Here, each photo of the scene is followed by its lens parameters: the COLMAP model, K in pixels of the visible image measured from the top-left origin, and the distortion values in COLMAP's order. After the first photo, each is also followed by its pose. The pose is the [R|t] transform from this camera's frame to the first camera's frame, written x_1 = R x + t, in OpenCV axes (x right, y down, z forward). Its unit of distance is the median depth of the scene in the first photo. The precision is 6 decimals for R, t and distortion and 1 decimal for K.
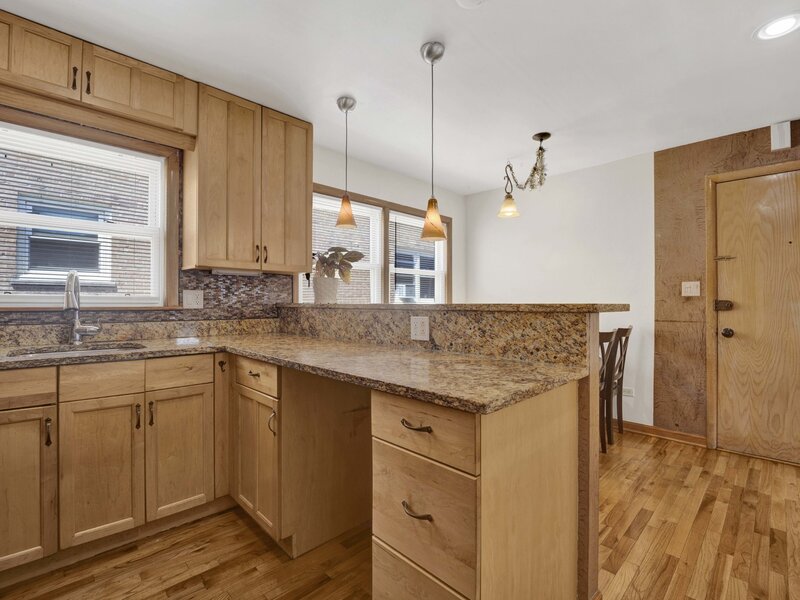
lens RADIAL K [[376.0, 0, 387.9], [0, 376.0, 300.6], [0, 0, 1]] dist [-0.015487, -0.000483]
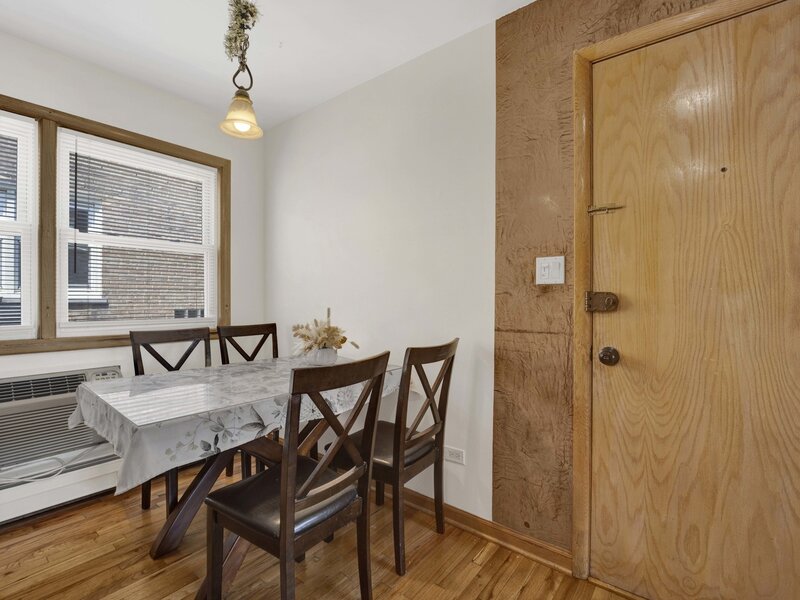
lens RADIAL K [[380.5, 0, 393.5], [0, 380.5, 300.0], [0, 0, 1]] dist [-0.015912, -0.000980]
pose [[0.989779, -0.001045, 0.142608, 0.538191], [-0.000713, 0.999924, 0.012273, 0.003955], [-0.142610, -0.012249, 0.989703, 0.519359]]
